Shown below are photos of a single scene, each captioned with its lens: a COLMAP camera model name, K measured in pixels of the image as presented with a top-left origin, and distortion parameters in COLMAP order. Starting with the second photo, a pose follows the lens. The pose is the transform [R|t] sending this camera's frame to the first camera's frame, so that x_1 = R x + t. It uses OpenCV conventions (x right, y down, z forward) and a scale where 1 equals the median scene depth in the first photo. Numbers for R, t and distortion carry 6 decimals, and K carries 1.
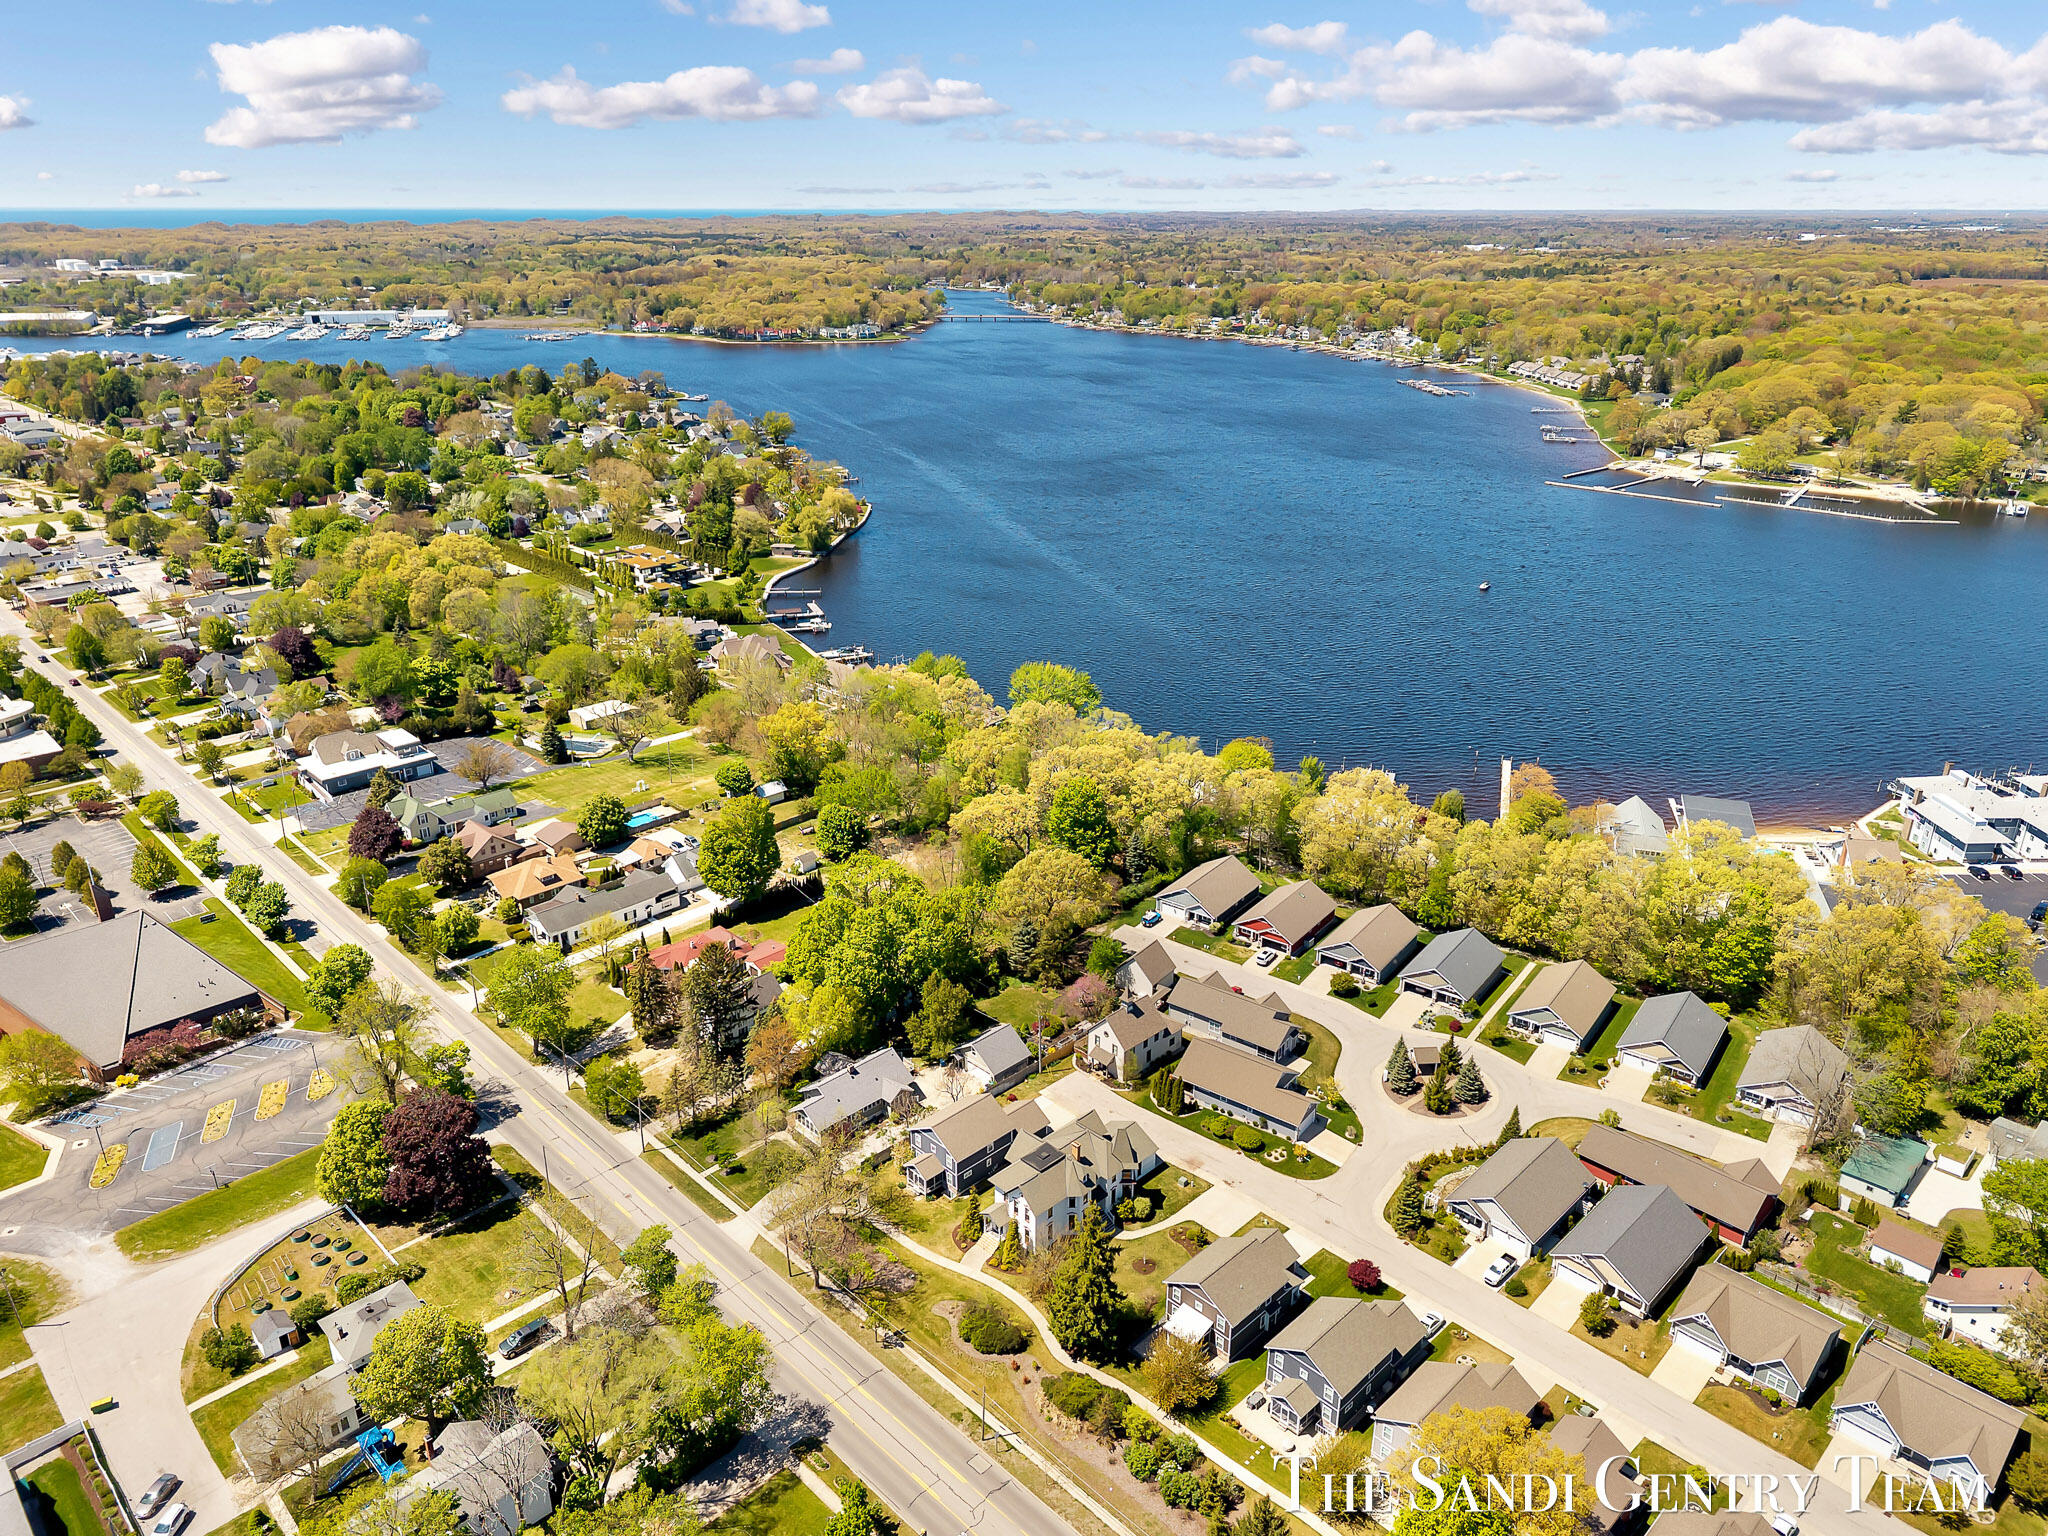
lens RADIAL K [[1408.4, 0, 1024.0], [0, 1408.4, 768.0], [0, 0, 1]] dist [0.007795, -0.006146]
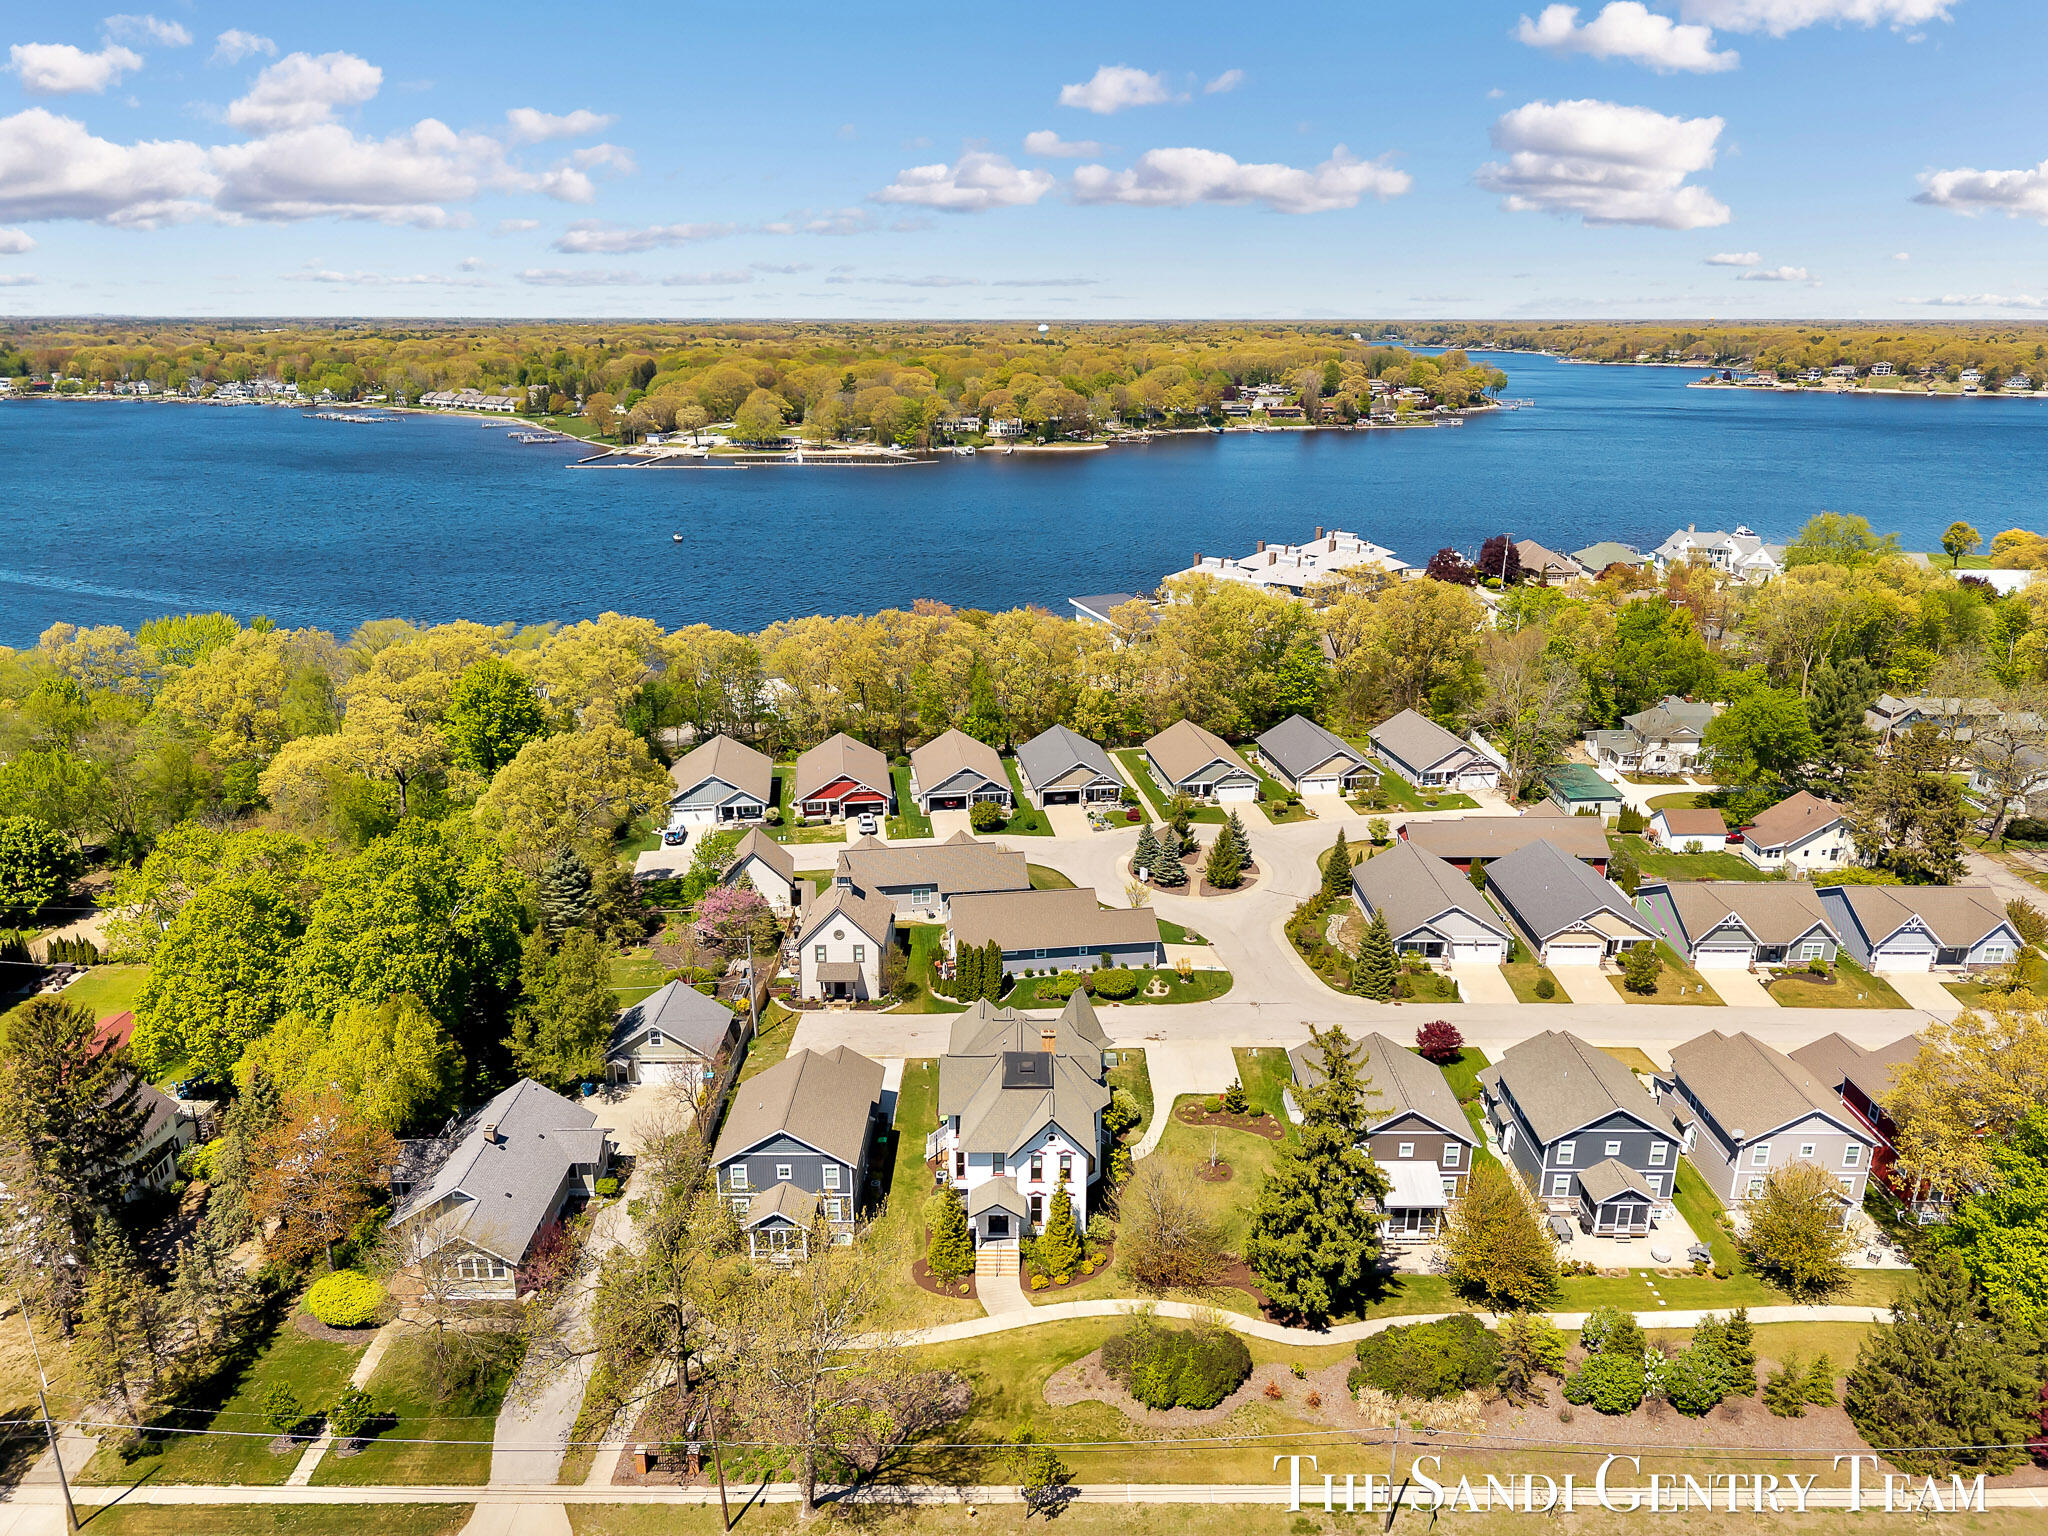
lens RADIAL K [[1384.3, 0, 1029.3], [0, 1384.3, 769.8], [0, 0, 1]] dist [0.024238, -0.022967]
pose [[0.702594, -0.218546, 0.677200, -0.258784], [0.261418, 0.964396, 0.040008, 0.109324], [-0.661832, 0.148923, 0.734711, 0.451876]]
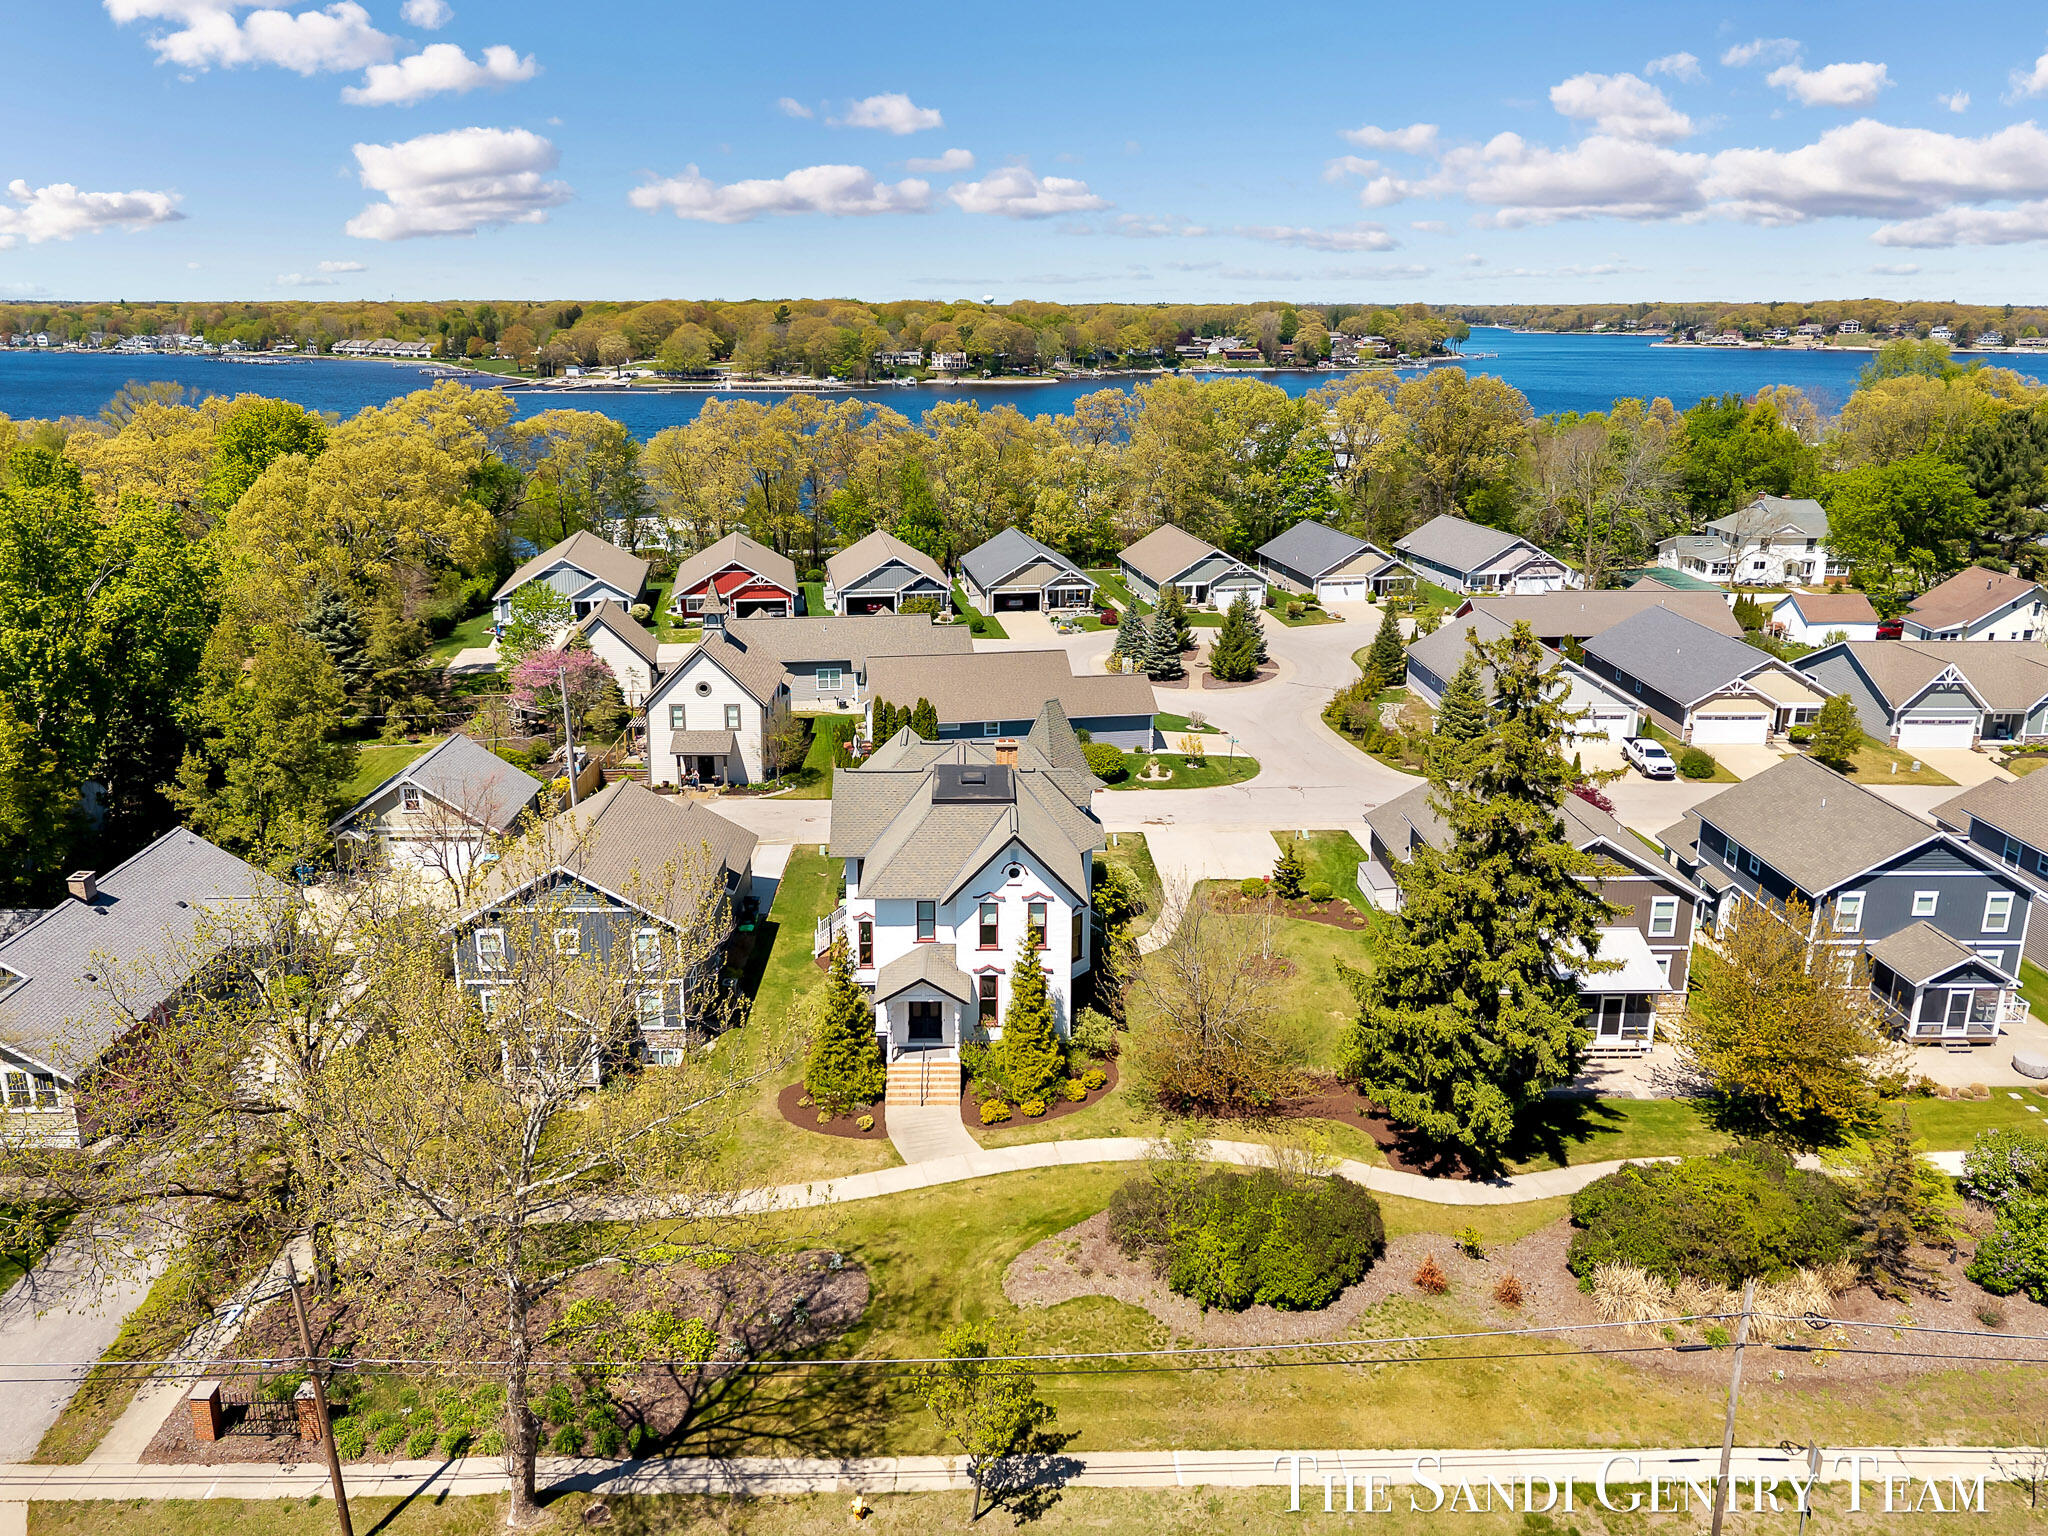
lens RADIAL K [[1422.1, 0, 997.2], [0, 1422.1, 673.4], [0, 0, 1]] dist [0.018015, -0.013868]
pose [[0.691244, -0.176360, 0.700770, -0.171683], [0.263610, 0.964474, -0.017302, 0.202065], [-0.672824, 0.196690, 0.713177, 0.581322]]
